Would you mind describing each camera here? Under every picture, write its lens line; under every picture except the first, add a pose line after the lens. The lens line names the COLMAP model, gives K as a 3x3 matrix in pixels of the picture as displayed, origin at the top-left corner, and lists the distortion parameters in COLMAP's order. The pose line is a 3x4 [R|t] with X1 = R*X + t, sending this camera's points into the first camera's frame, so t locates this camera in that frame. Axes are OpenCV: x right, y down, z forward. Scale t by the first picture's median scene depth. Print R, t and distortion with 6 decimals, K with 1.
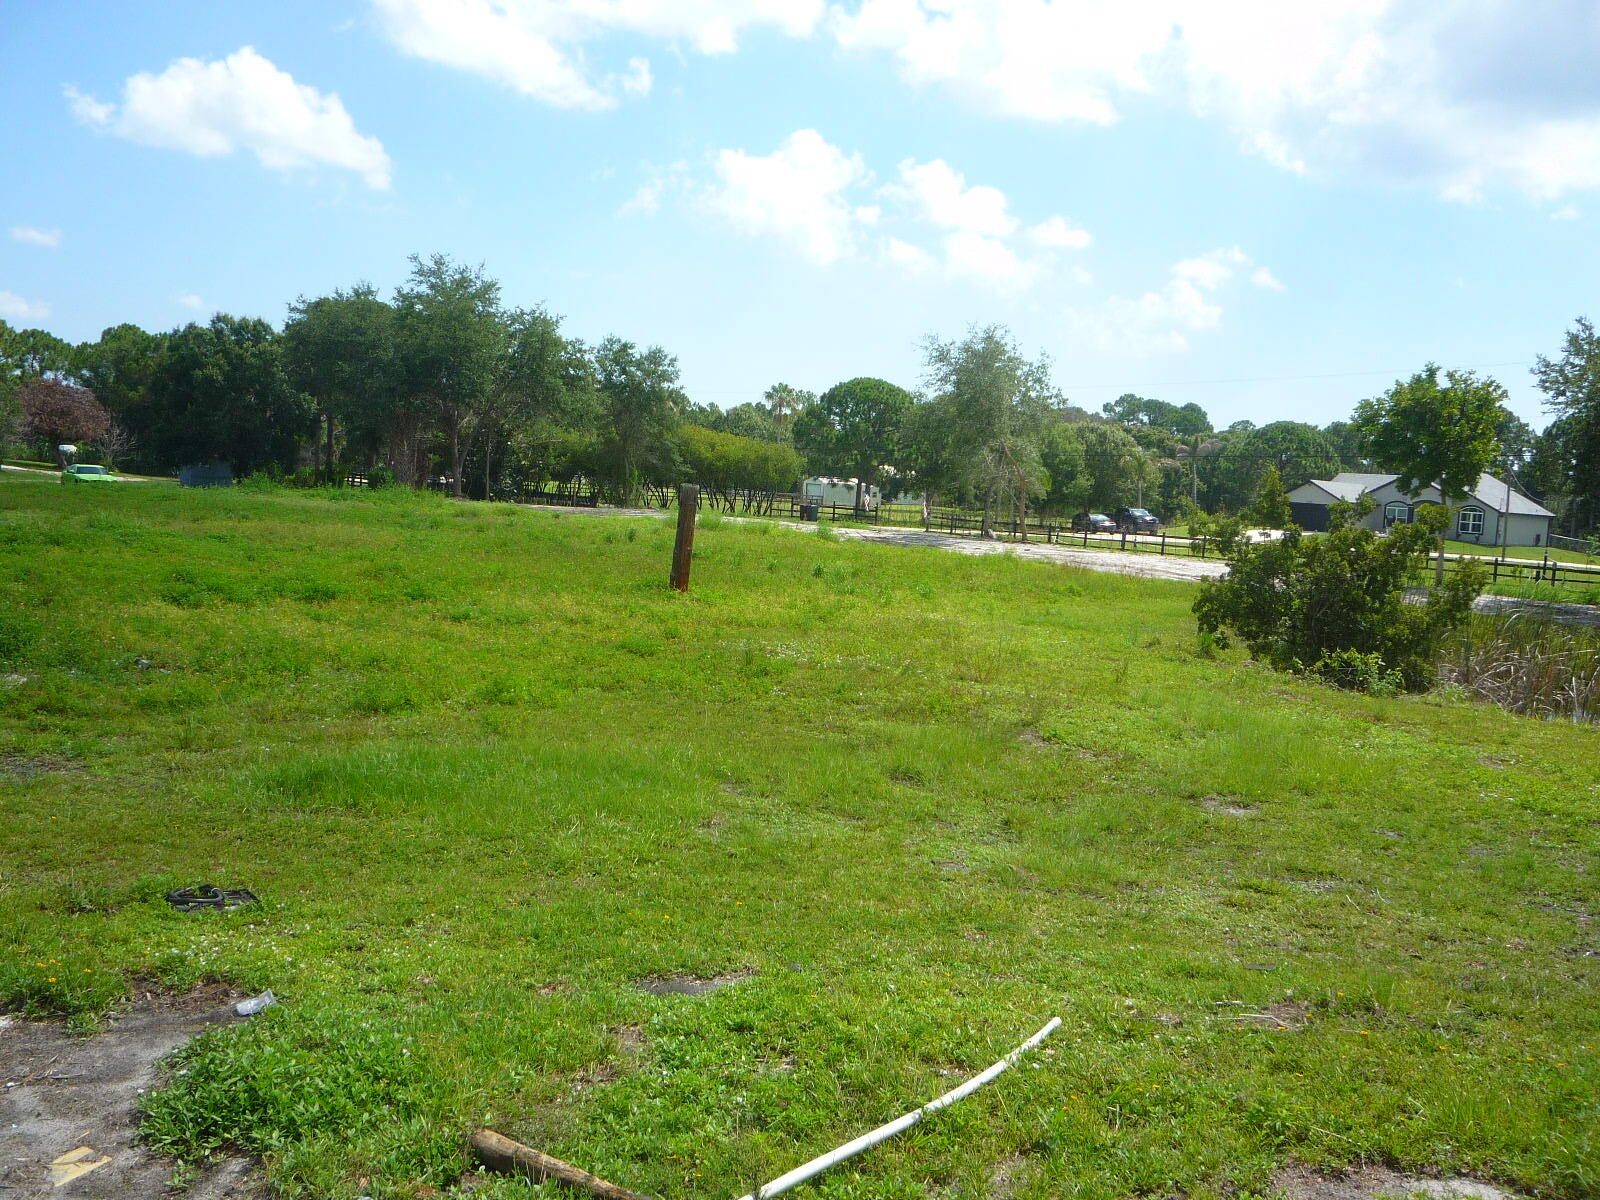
lens RADIAL K [[1403.6, 0, 793.2], [0, 1403.6, 591.3], [0, 0, 1]] dist [-0.049188, 0.011520]
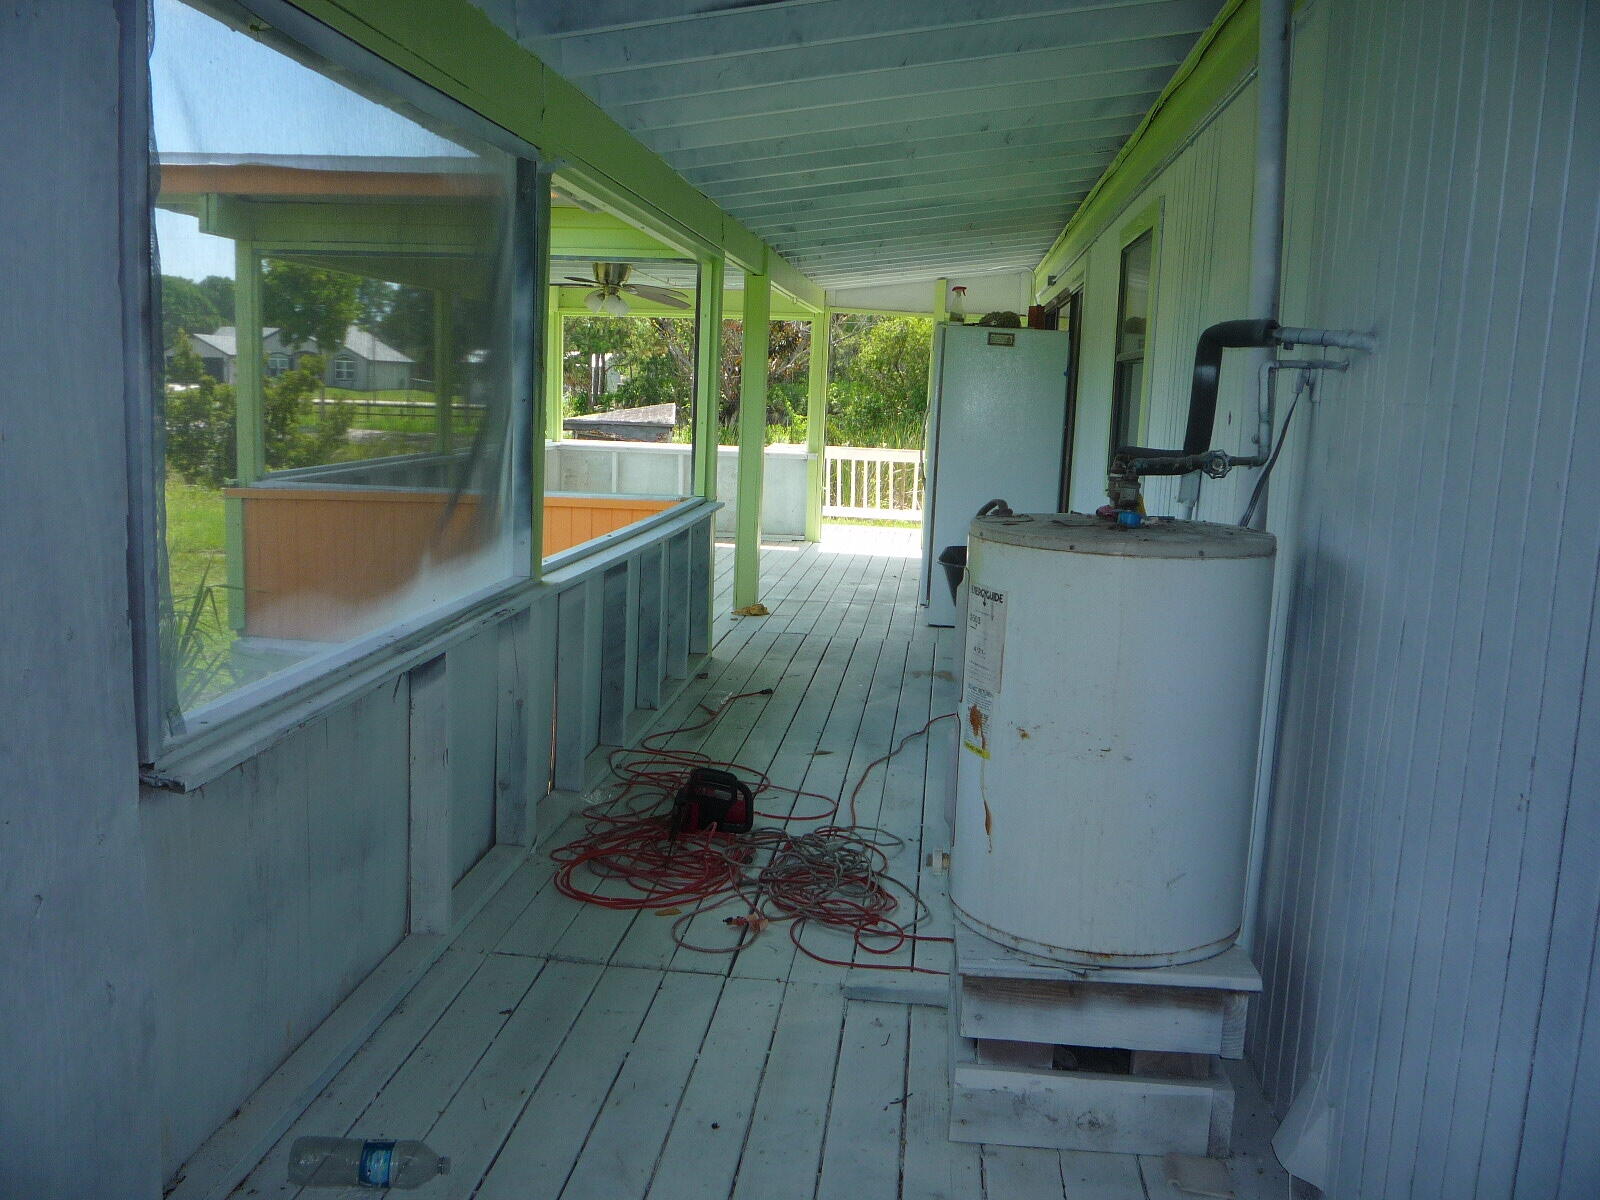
lens RADIAL K [[1403.6, 0, 791.7], [0, 1403.6, 598.3], [0, 0, 1]] dist [-0.049188, 0.011520]
pose [[0.724659, -0.135024, 0.675749, -0.054672], [0.059950, 0.989250, 0.133377, 0.006066], [-0.686494, -0.056142, 0.724964, -0.113682]]
